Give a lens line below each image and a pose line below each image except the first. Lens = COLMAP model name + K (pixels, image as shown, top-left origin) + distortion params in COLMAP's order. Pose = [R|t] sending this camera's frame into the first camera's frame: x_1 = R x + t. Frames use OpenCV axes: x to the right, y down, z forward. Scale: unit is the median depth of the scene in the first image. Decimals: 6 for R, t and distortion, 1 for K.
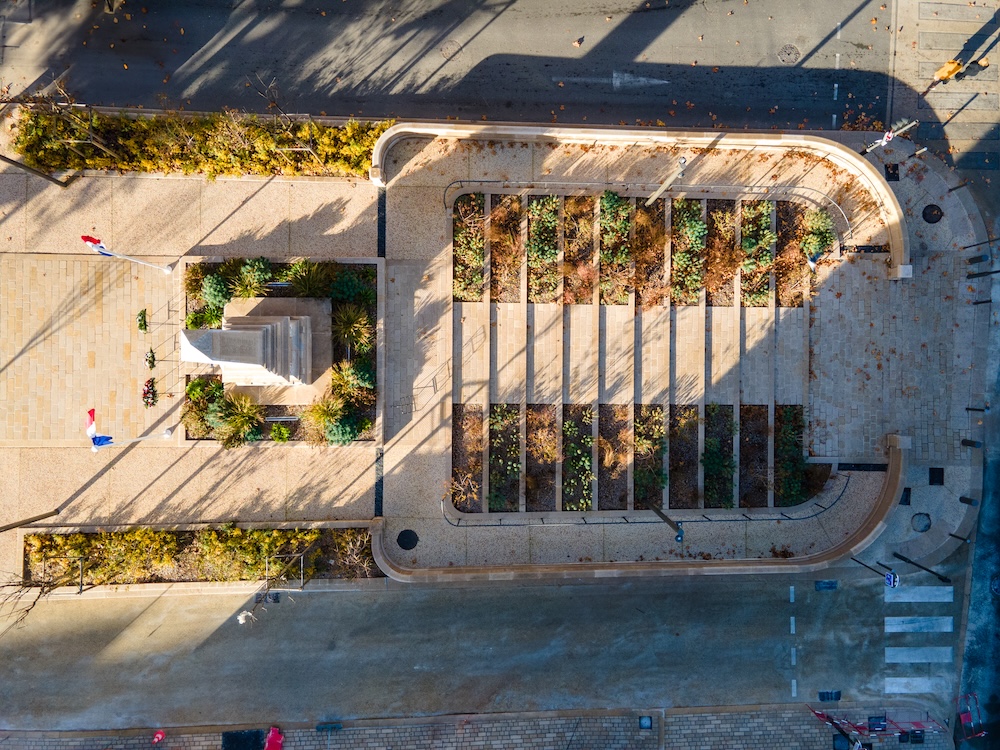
lens RADIAL K [[725.1, 0, 497.6], [0, 725.1, 371.6], [0, 0, 1]] dist [0.049780, 0.005579]
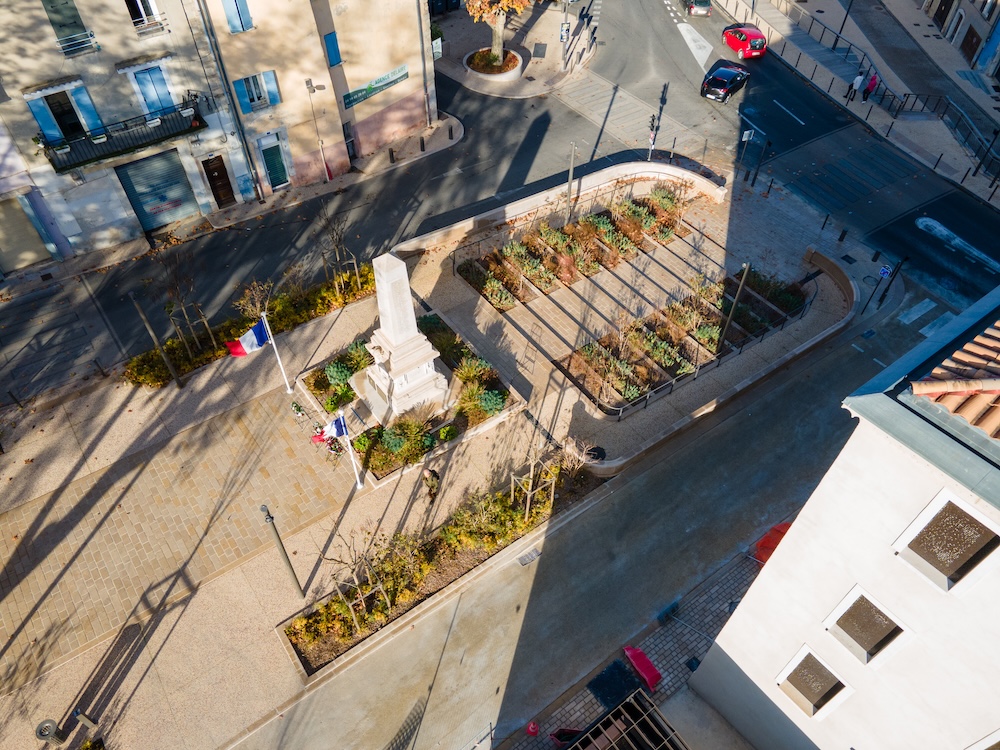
lens RADIAL K [[725.1, 0, 497.6], [0, 725.1, 371.6], [0, 0, 1]] dist [0.049780, 0.005579]
pose [[0.802989, -0.450042, 0.390732, -0.611898], [0.595982, 0.610495, -0.521633, 0.634508], [-0.003783, 0.651735, 0.758438, 0.090619]]
